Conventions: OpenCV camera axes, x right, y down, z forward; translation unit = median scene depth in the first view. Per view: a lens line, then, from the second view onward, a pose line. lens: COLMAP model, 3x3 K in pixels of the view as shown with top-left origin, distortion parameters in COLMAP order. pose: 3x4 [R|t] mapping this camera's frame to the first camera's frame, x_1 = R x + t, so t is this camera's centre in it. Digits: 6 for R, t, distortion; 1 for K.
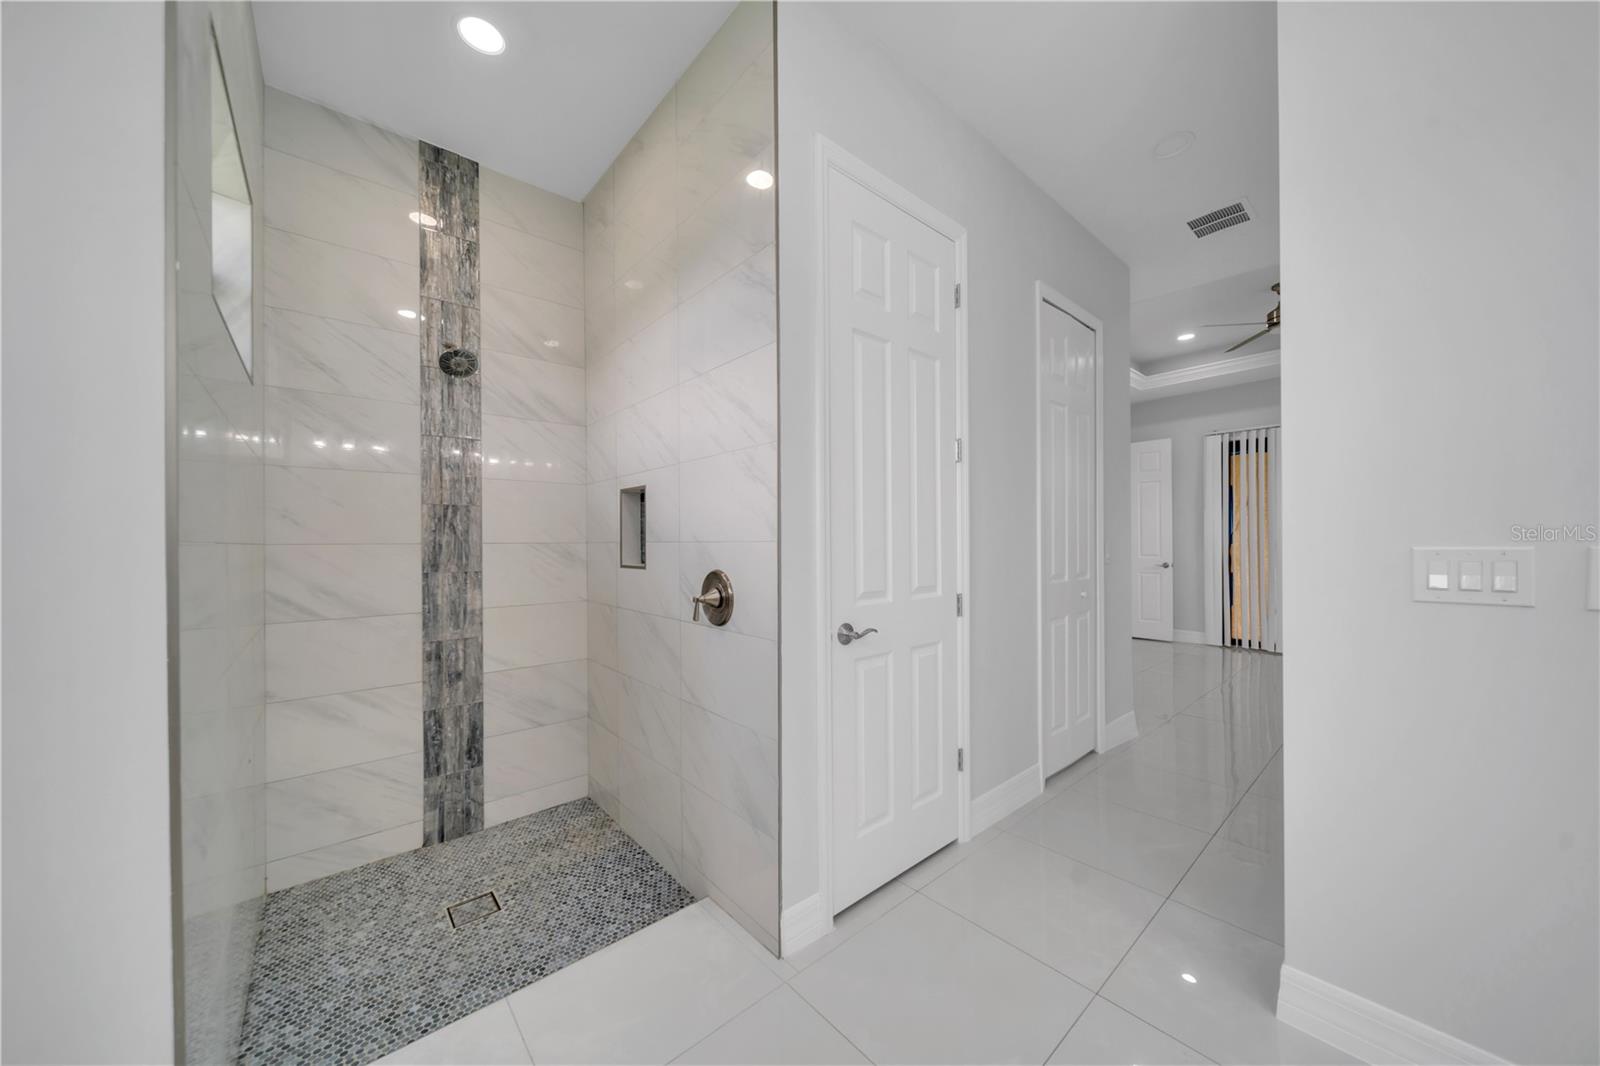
lens RADIAL K [[550.5, 0, 804.6], [0, 550.5, 541.7], [0, 0, 1]] dist [0.001288, -0.002219]
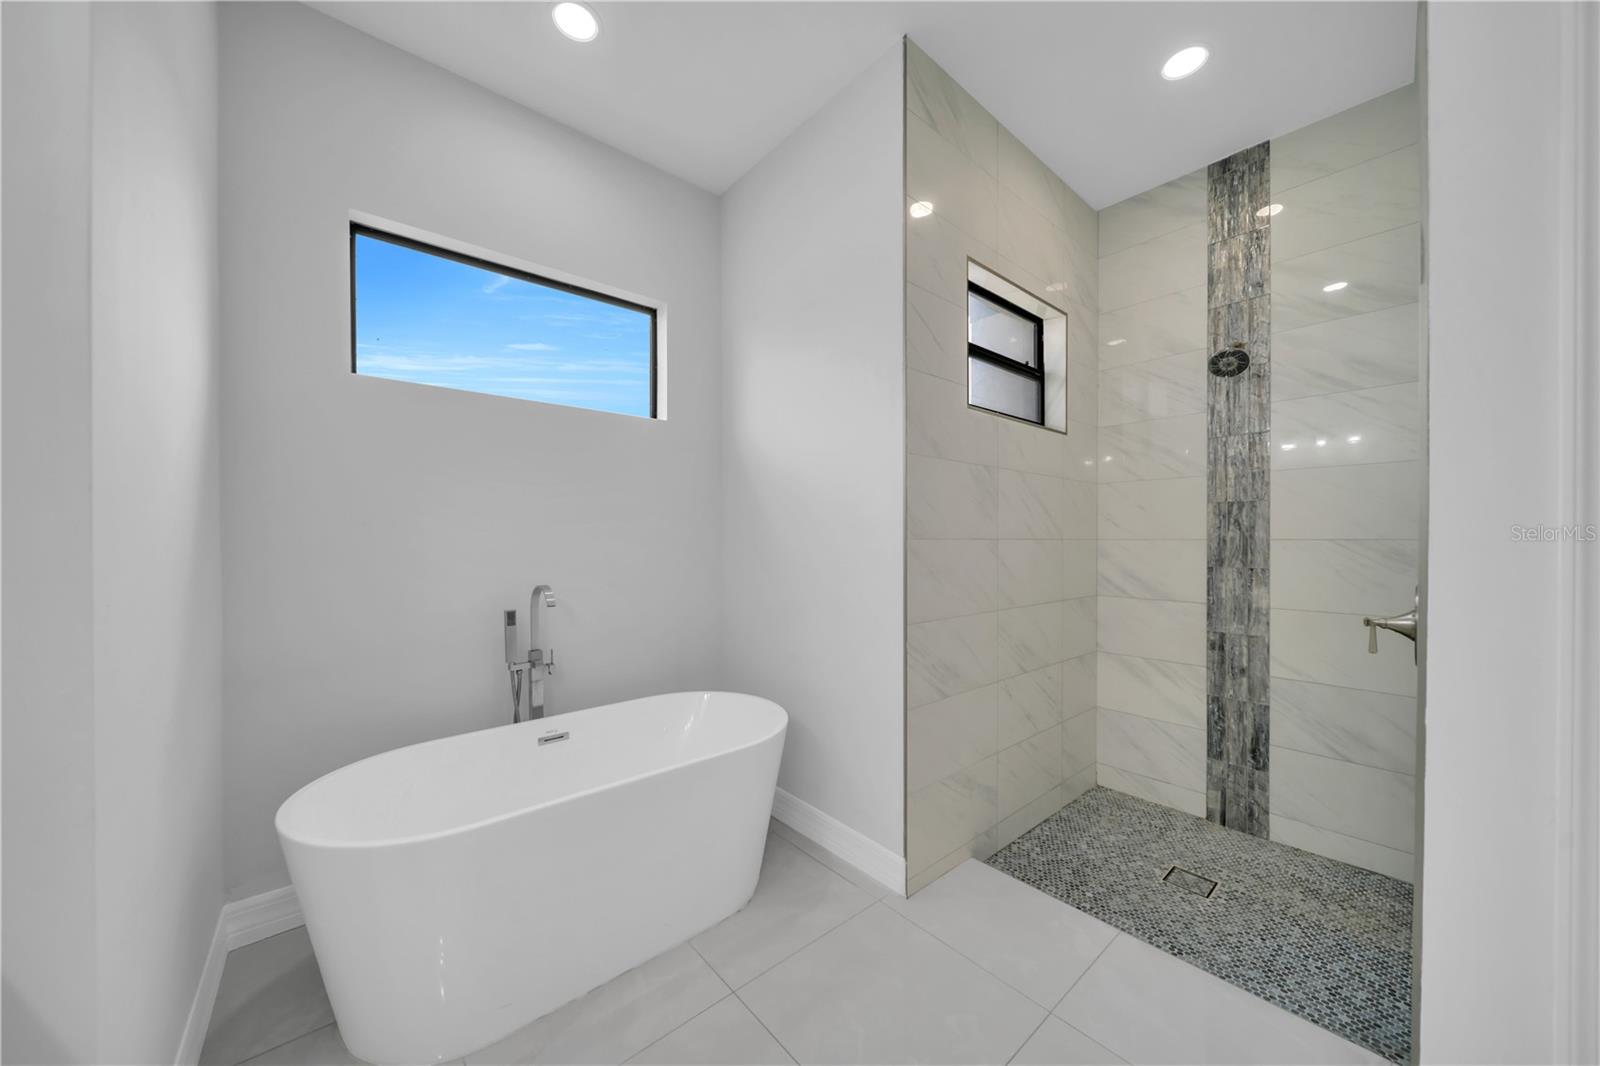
lens RADIAL K [[550.5, 0, 804.6], [0, 550.5, 541.7], [0, 0, 1]] dist [0.001288, -0.002219]
pose [[-0.006478, 0.010415, -0.999925, 0.383461], [0.000125, 0.999946, 0.010415, -0.003569], [0.999979, -0.000058, -0.006479, 0.211259]]
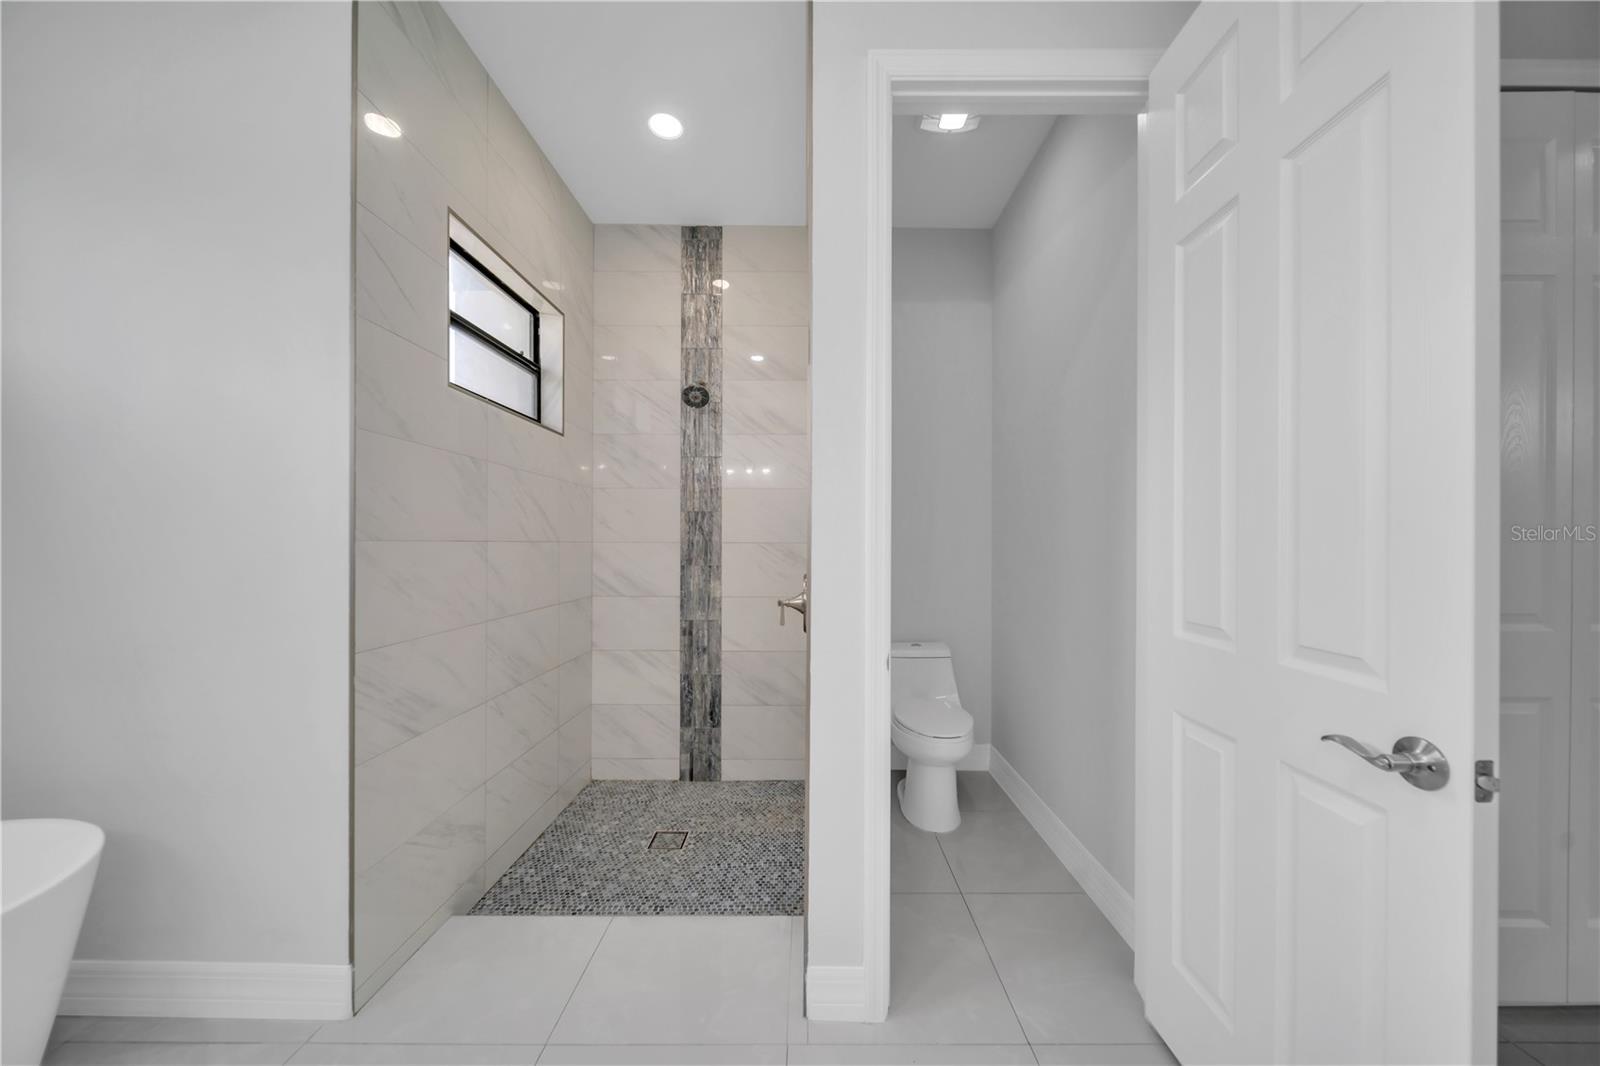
lens RADIAL K [[550.5, 0, 804.6], [0, 550.5, 541.7], [0, 0, 1]] dist [0.001288, -0.002219]
pose [[0.751456, 0.007334, -0.659743, 0.355758], [-0.007791, 0.999967, 0.002243, -0.003247], [0.659738, 0.003454, 0.751488, 0.225422]]
